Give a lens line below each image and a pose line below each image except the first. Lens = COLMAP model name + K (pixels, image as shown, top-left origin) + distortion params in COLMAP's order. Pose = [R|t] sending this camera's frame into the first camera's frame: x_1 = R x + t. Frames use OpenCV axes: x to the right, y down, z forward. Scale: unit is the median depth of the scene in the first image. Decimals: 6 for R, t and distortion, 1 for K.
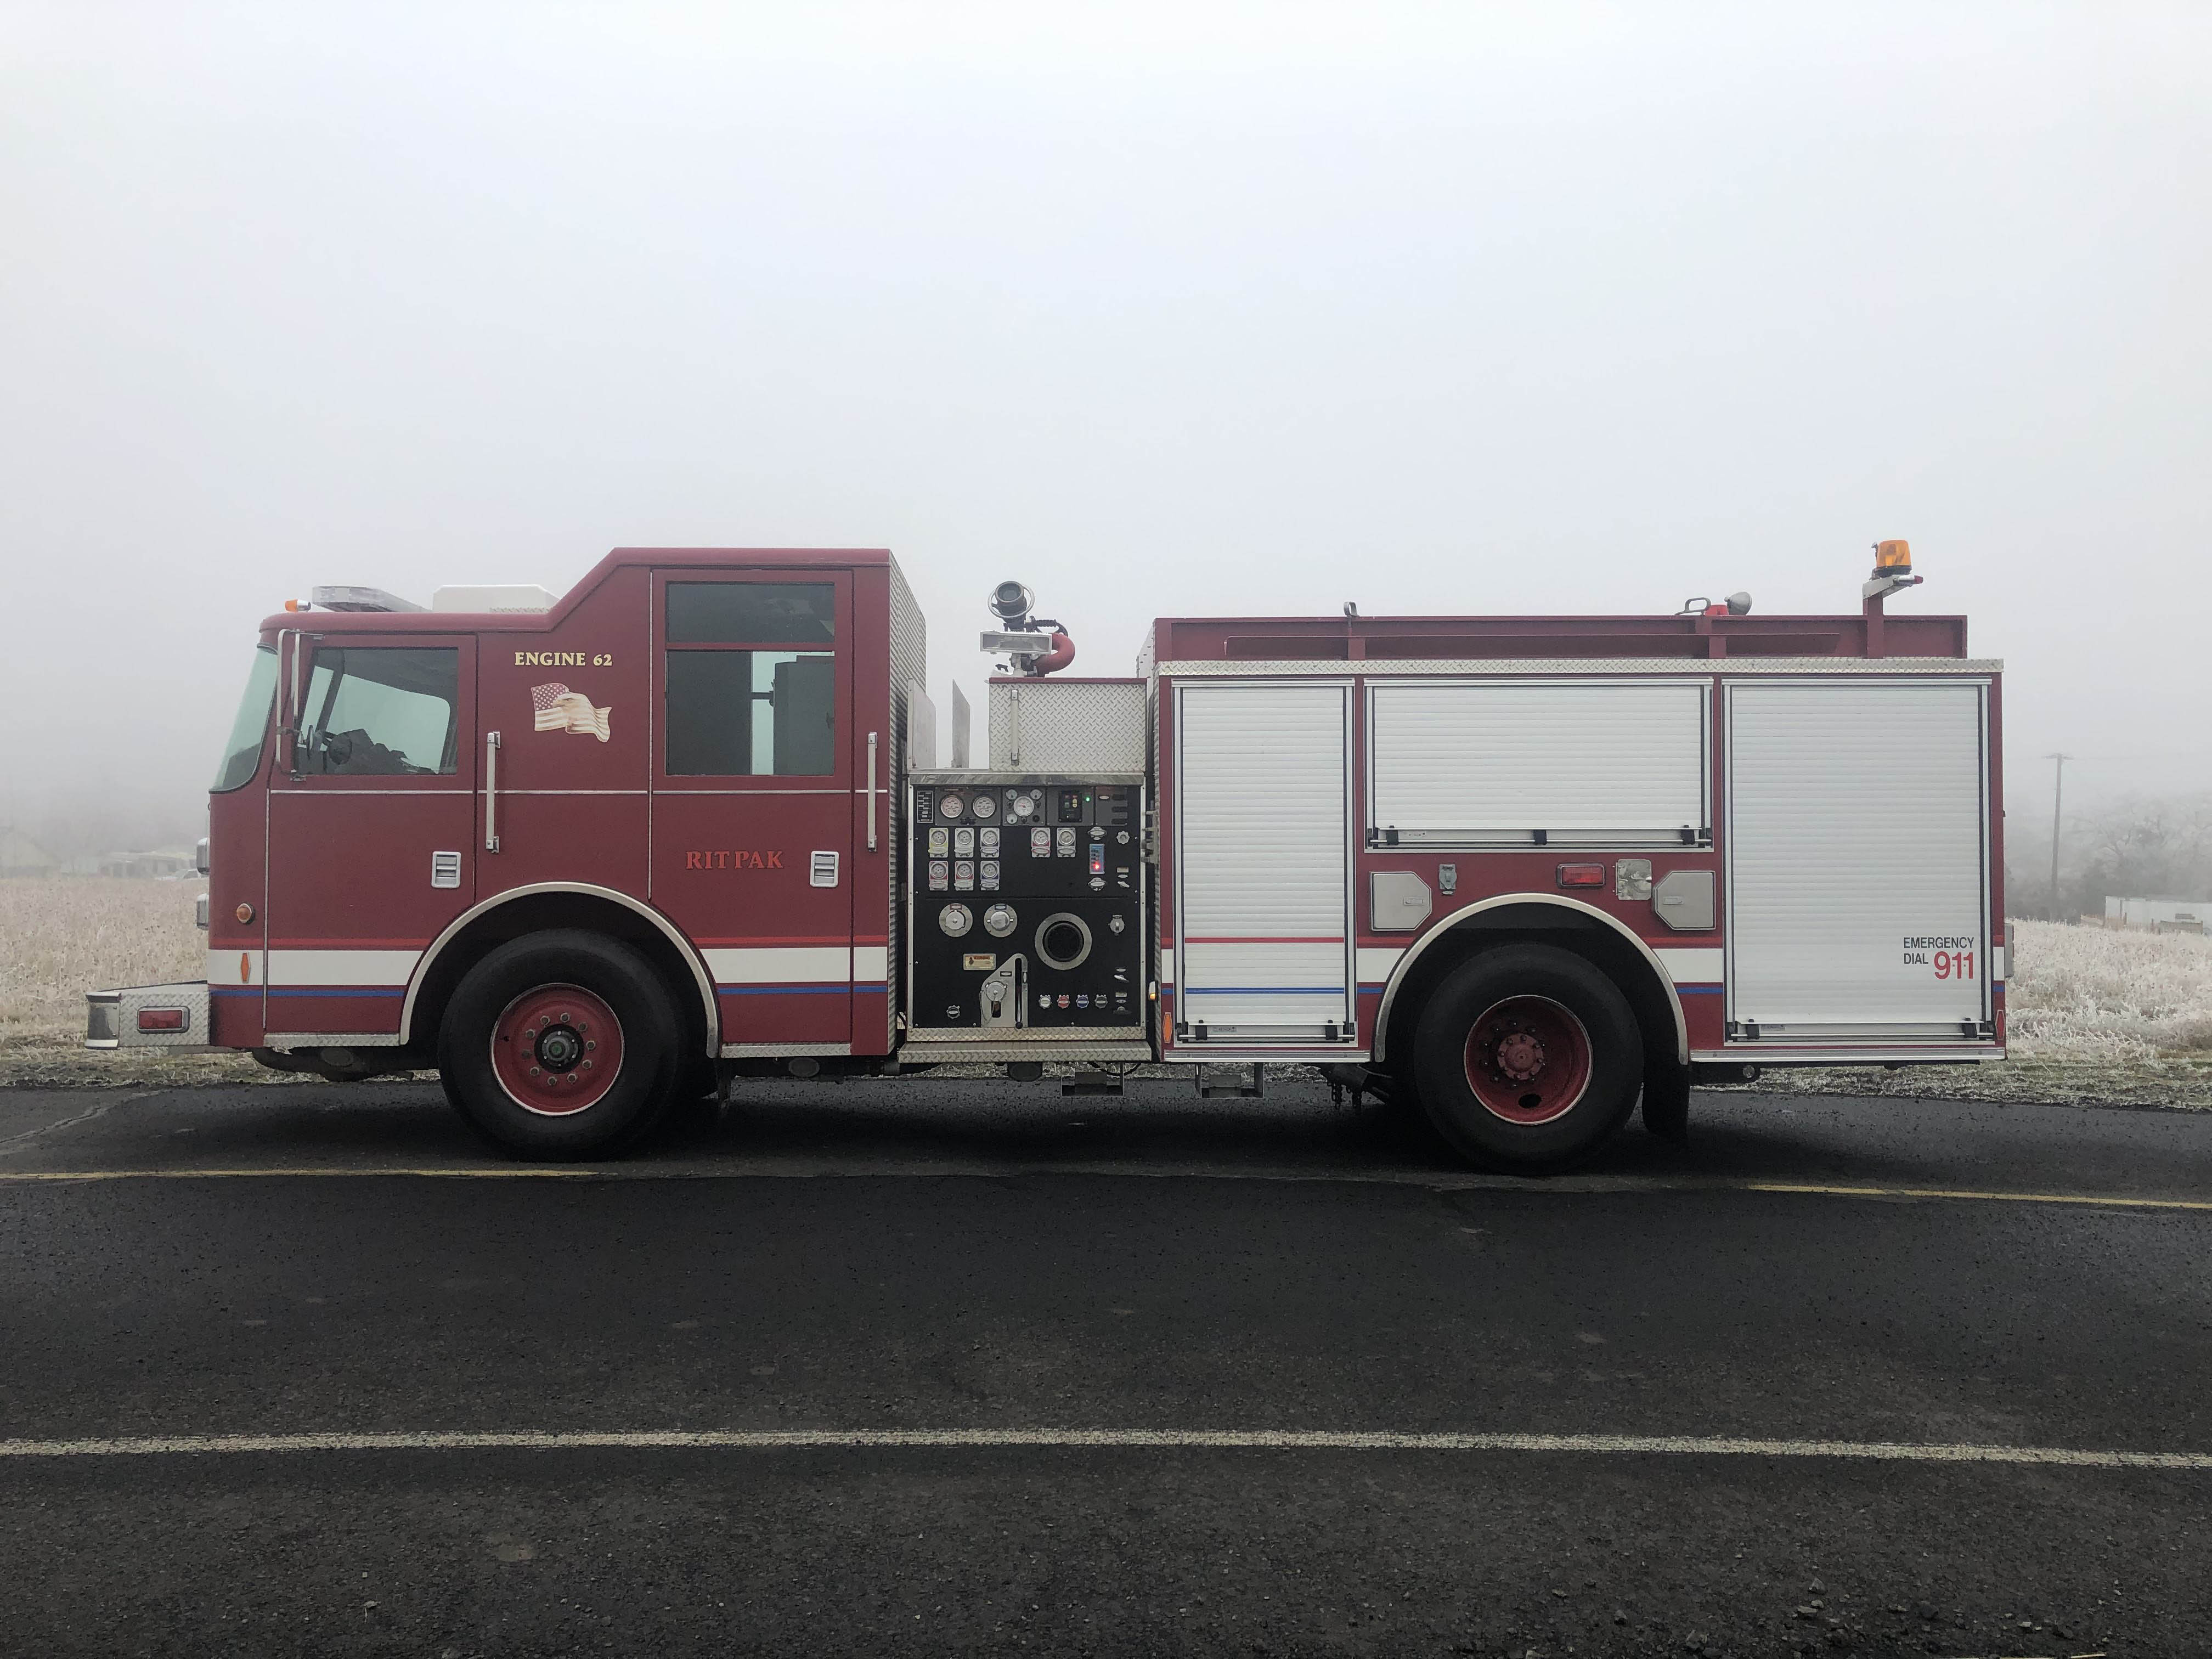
lens RADIAL K [[1798.7, 0, 1097.5], [0, 1798.7, 834.1], [0, 0, 1]] dist [0.049025, -0.059223]
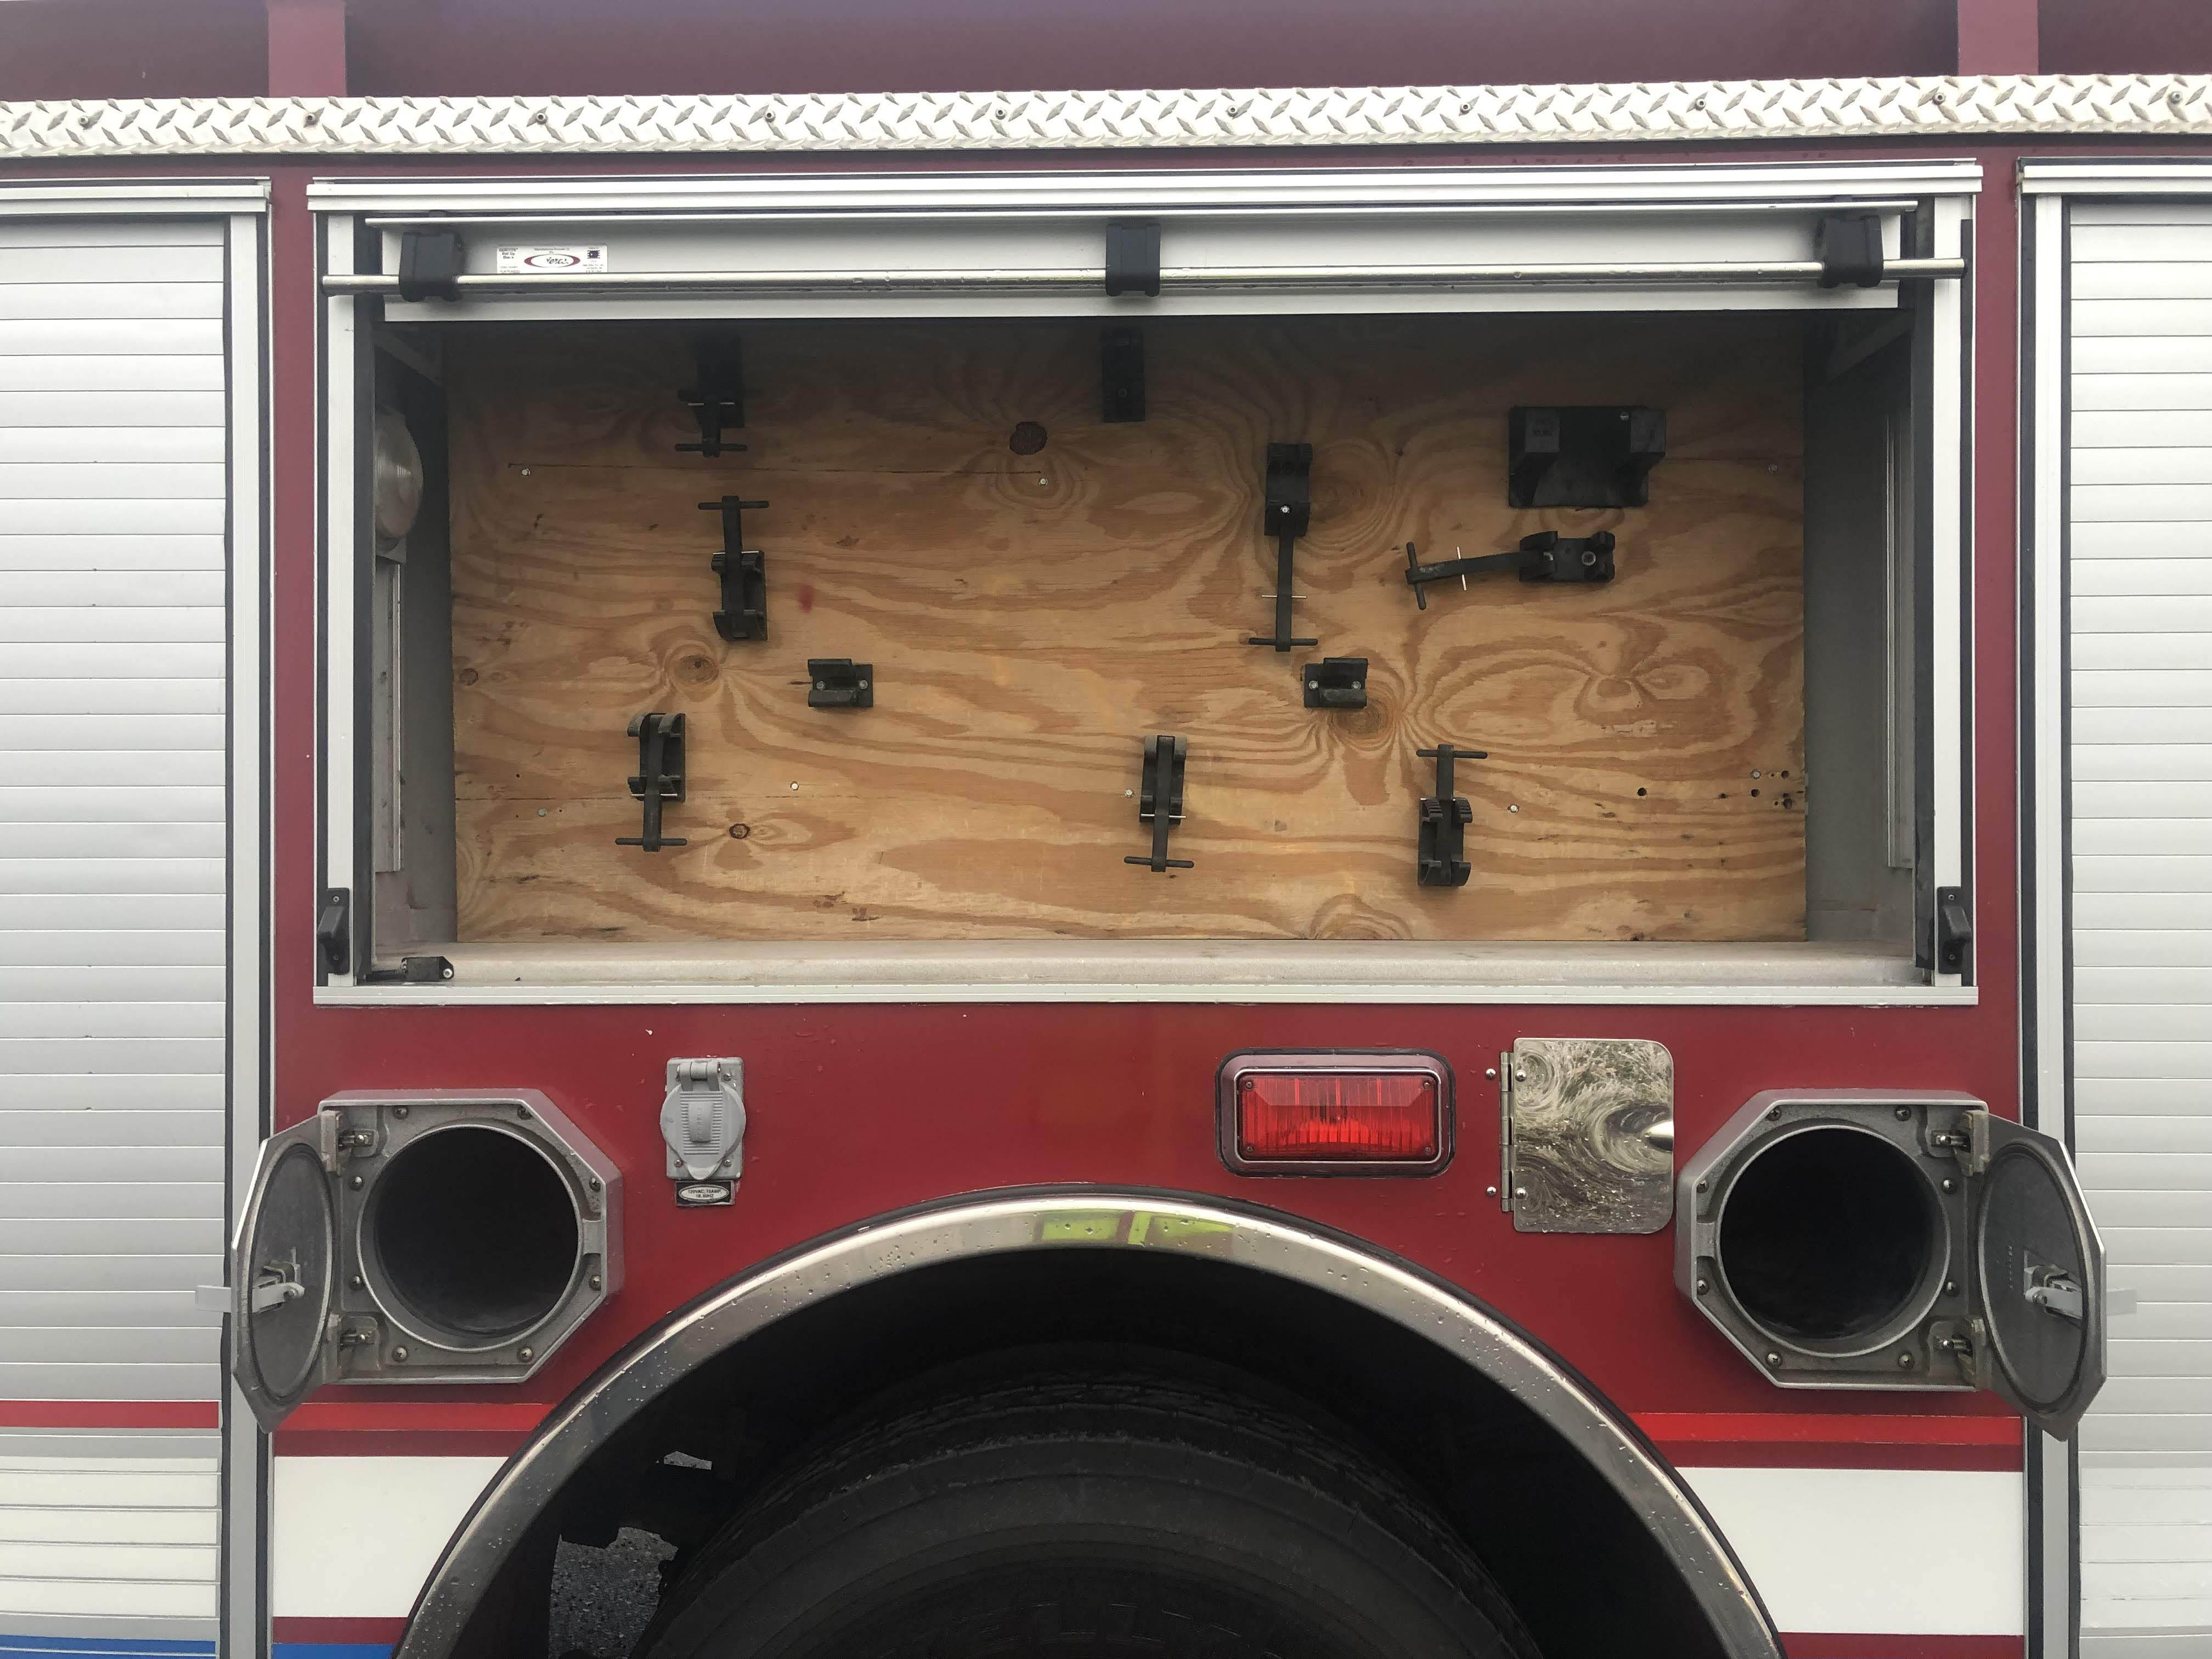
lens RADIAL K [[1798.7, 0, 1111.7], [0, 1798.7, 836.4], [0, 0, 1]] dist [0.049025, -0.059223]
pose [[0.999505, -0.002071, -0.031379, 0.249523], [0.002699, 0.999796, 0.019998, -0.013320], [0.031331, -0.020073, 0.999307, 0.794339]]
